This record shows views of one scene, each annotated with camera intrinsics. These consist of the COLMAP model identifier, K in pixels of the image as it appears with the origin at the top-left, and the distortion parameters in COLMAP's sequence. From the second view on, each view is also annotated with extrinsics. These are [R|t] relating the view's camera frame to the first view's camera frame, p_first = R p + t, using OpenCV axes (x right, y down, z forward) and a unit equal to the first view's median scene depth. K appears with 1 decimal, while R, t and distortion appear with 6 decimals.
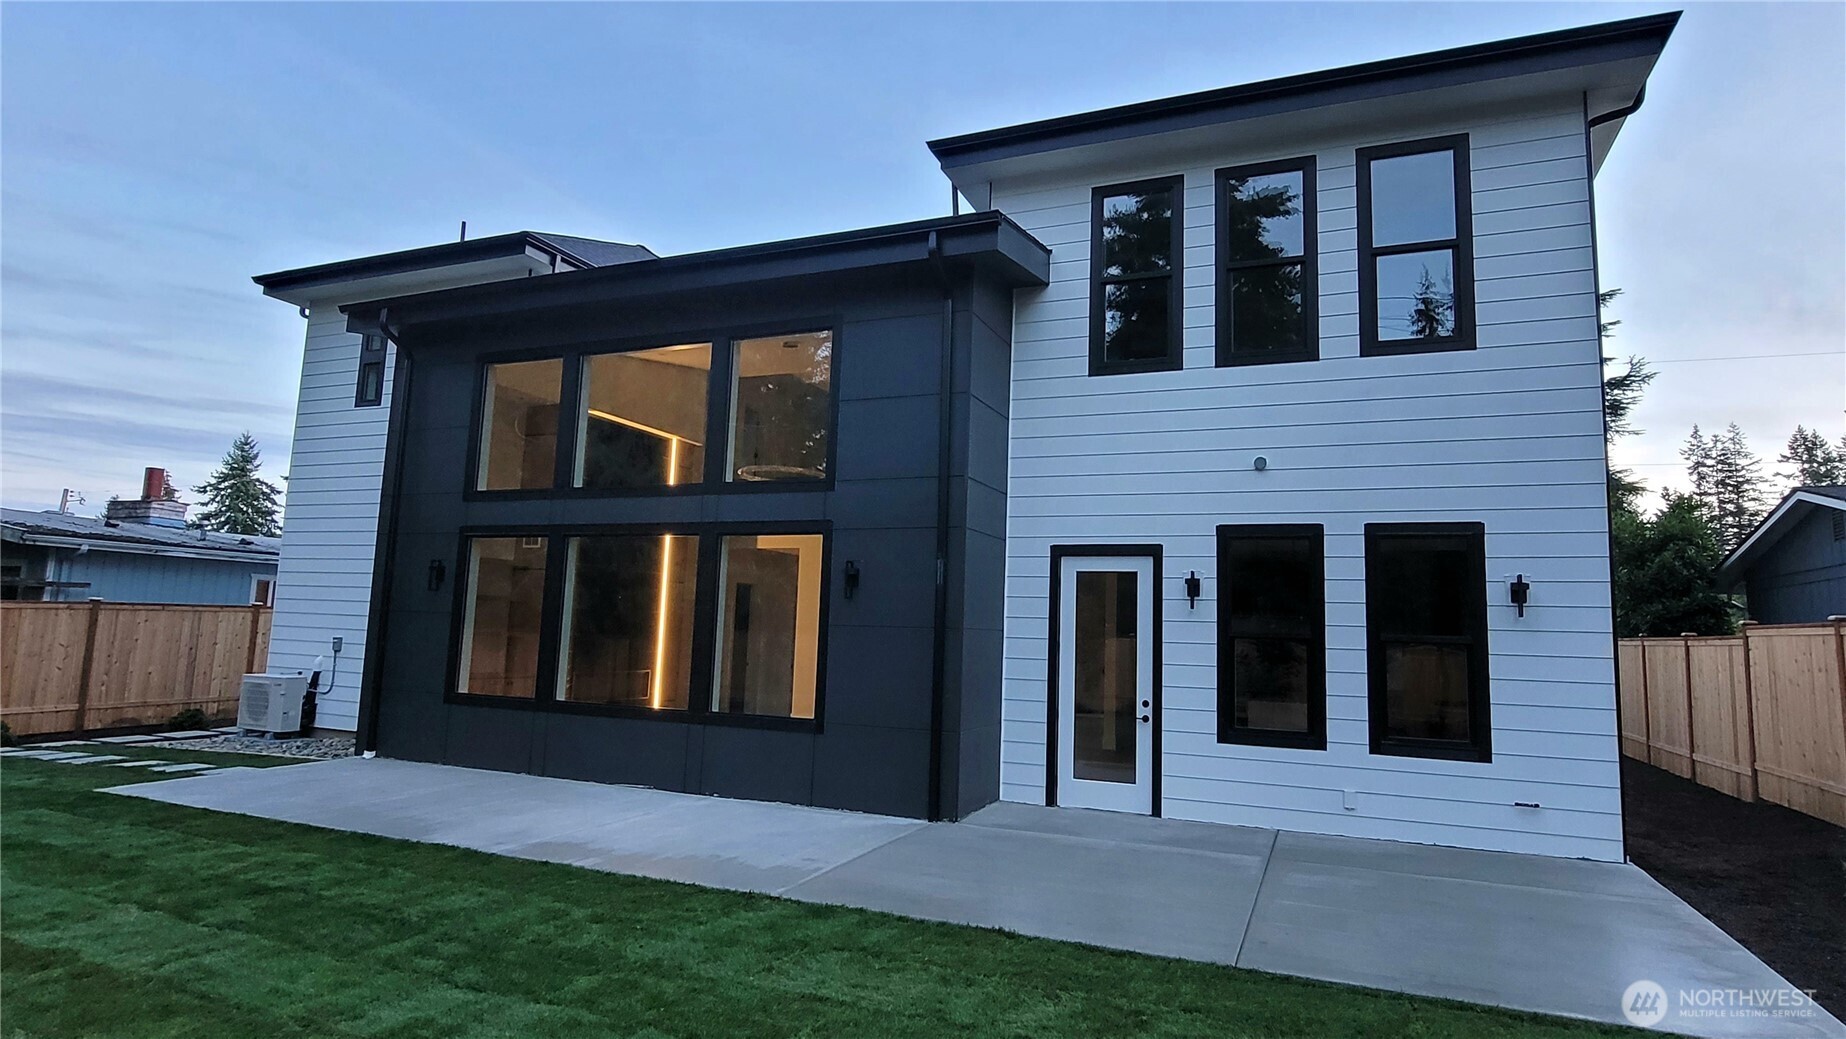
lens RADIAL K [[888.6, 0, 926.9], [0, 888.6, 546.0], [0, 0, 1]] dist [-0.002160, -0.000230]
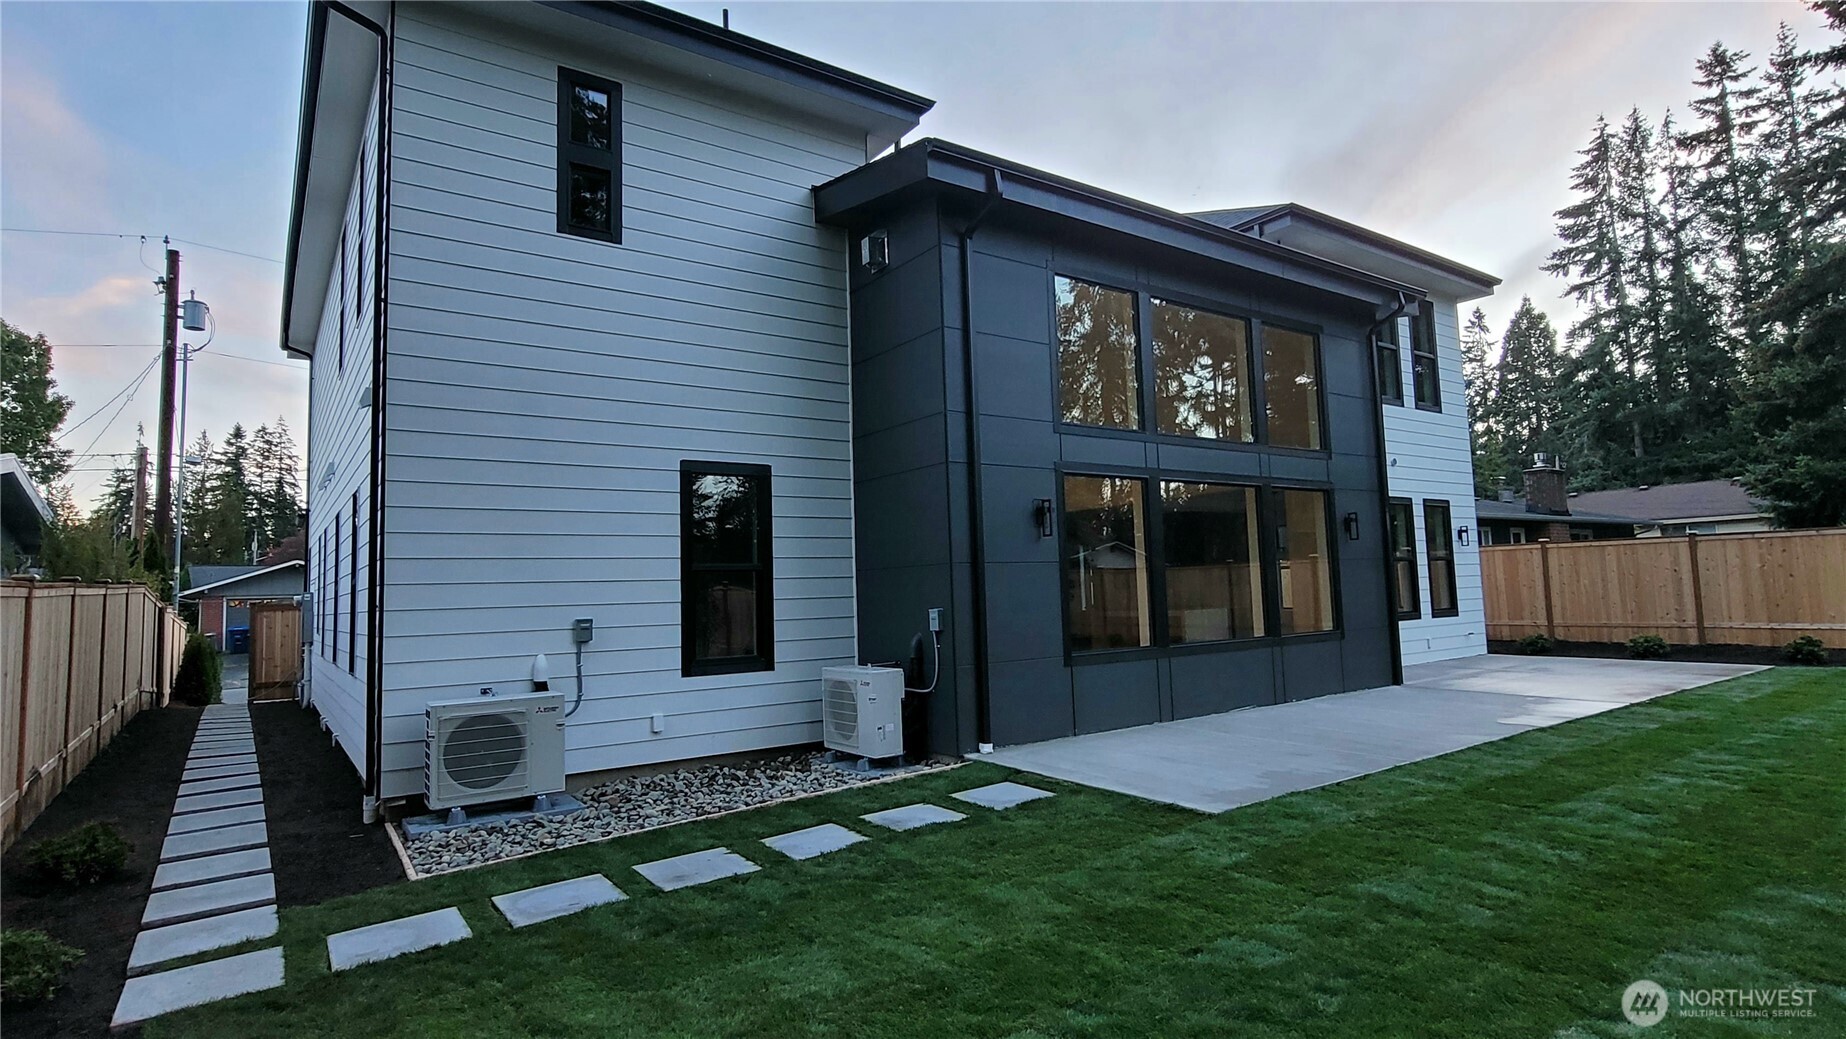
lens RADIAL K [[942.4, 0, 924.2], [0, 942.4, 499.7], [0, 0, 1]] dist [-0.001459, -0.000419]
pose [[0.549762, 0.022845, 0.835009, -1.657122], [-0.043968, 0.999032, 0.001616, 0.019512], [-0.834163, -0.037602, 0.550235, 0.726929]]
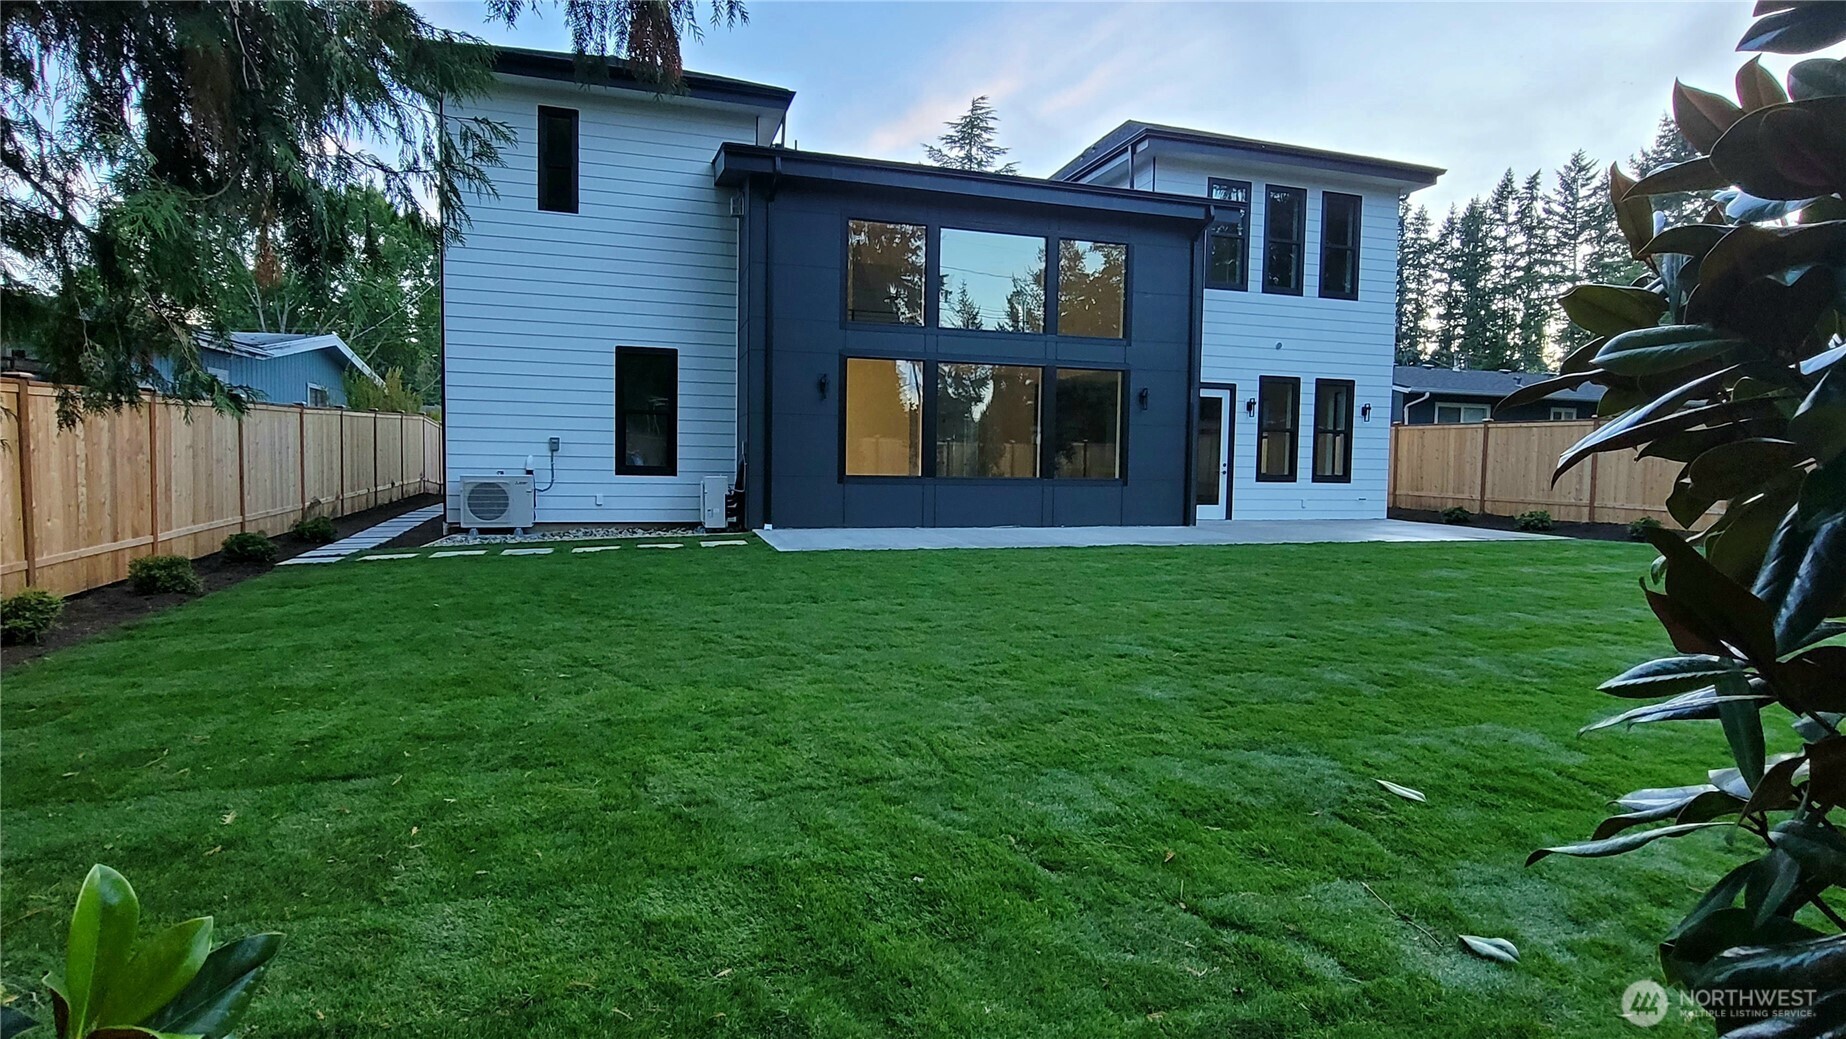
lens RADIAL K [[942.4, 0, 924.2], [0, 942.4, 499.7], [0, 0, 1]] dist [-0.001459, -0.000419]
pose [[0.786504, -0.055582, 0.615079, -1.568935], [-0.058672, 0.984713, 0.164007, -0.050447], [-0.614792, -0.165080, 0.771219, -0.215461]]
